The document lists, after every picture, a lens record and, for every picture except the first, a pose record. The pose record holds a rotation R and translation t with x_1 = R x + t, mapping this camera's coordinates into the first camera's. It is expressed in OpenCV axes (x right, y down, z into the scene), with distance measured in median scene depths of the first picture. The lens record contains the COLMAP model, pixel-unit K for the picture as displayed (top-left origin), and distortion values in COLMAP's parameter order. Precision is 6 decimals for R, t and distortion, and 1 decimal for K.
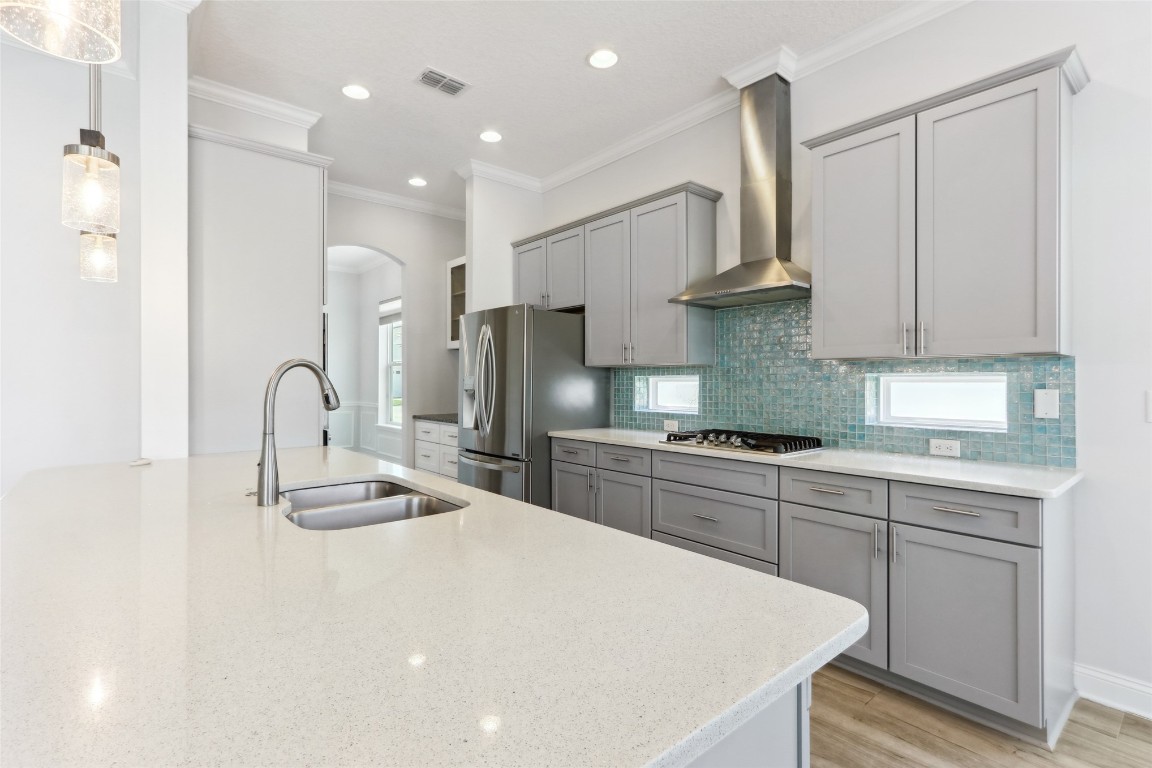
lens RADIAL K [[539.0, 0, 558.9], [0, 539.0, 379.6], [0, 0, 1]] dist [-0.000095, 0.001533]
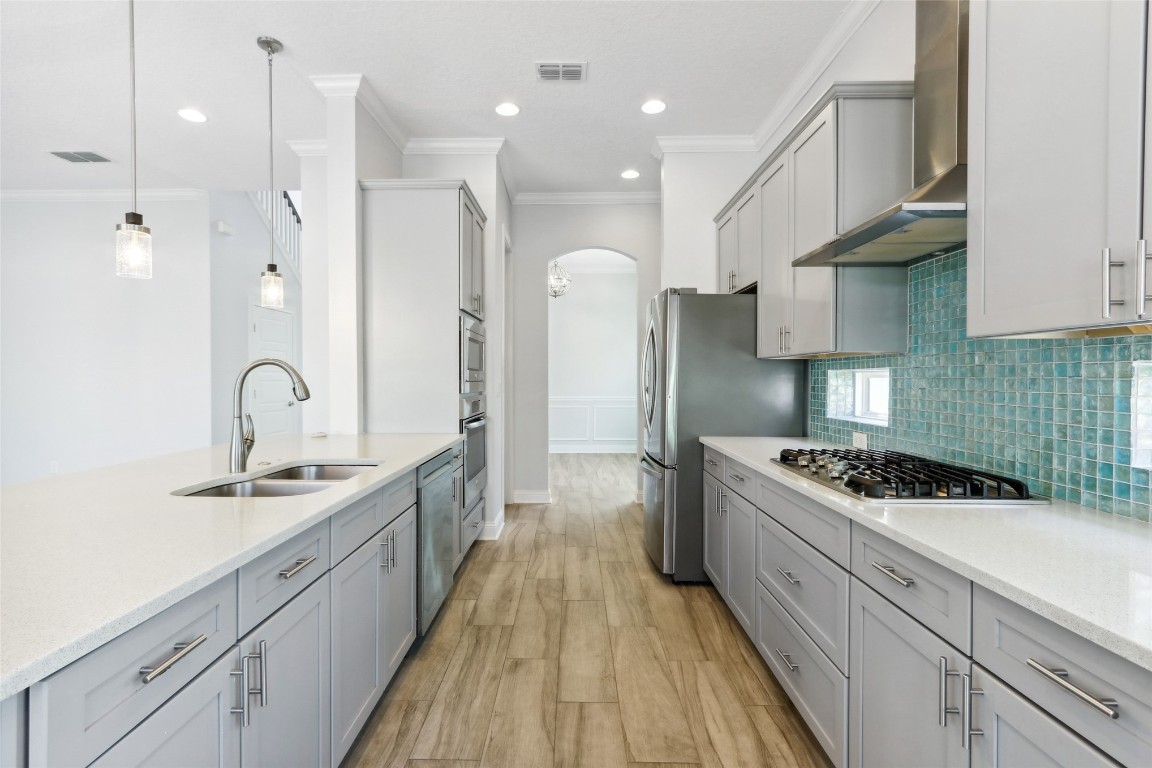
lens RADIAL K [[539.0, 0, 566.4], [0, 539.0, 382.2], [0, 0, 1]] dist [-0.000095, 0.001533]
pose [[0.759486, 0.006204, -0.650495, 0.417986], [0.002589, 0.999918, 0.012560, -0.000337], [0.650519, -0.011224, 0.759407, 0.249624]]
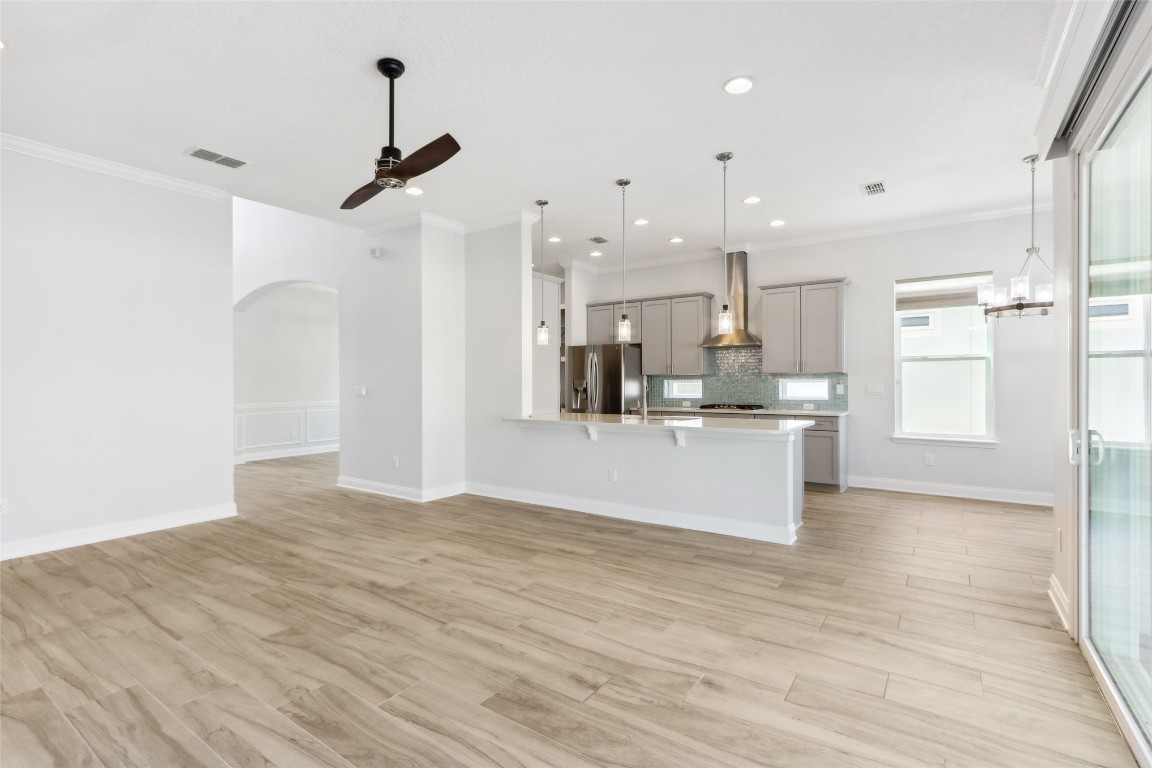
lens RADIAL K [[539.0, 0, 559.7], [0, 539.0, 381.8], [0, 0, 1]] dist [-0.000095, 0.001533]
pose [[0.967199, -0.001966, 0.254011, -0.870292], [0.002593, 0.999994, -0.002133, 0.003836], [-0.254005, 0.002721, 0.967199, -0.958463]]
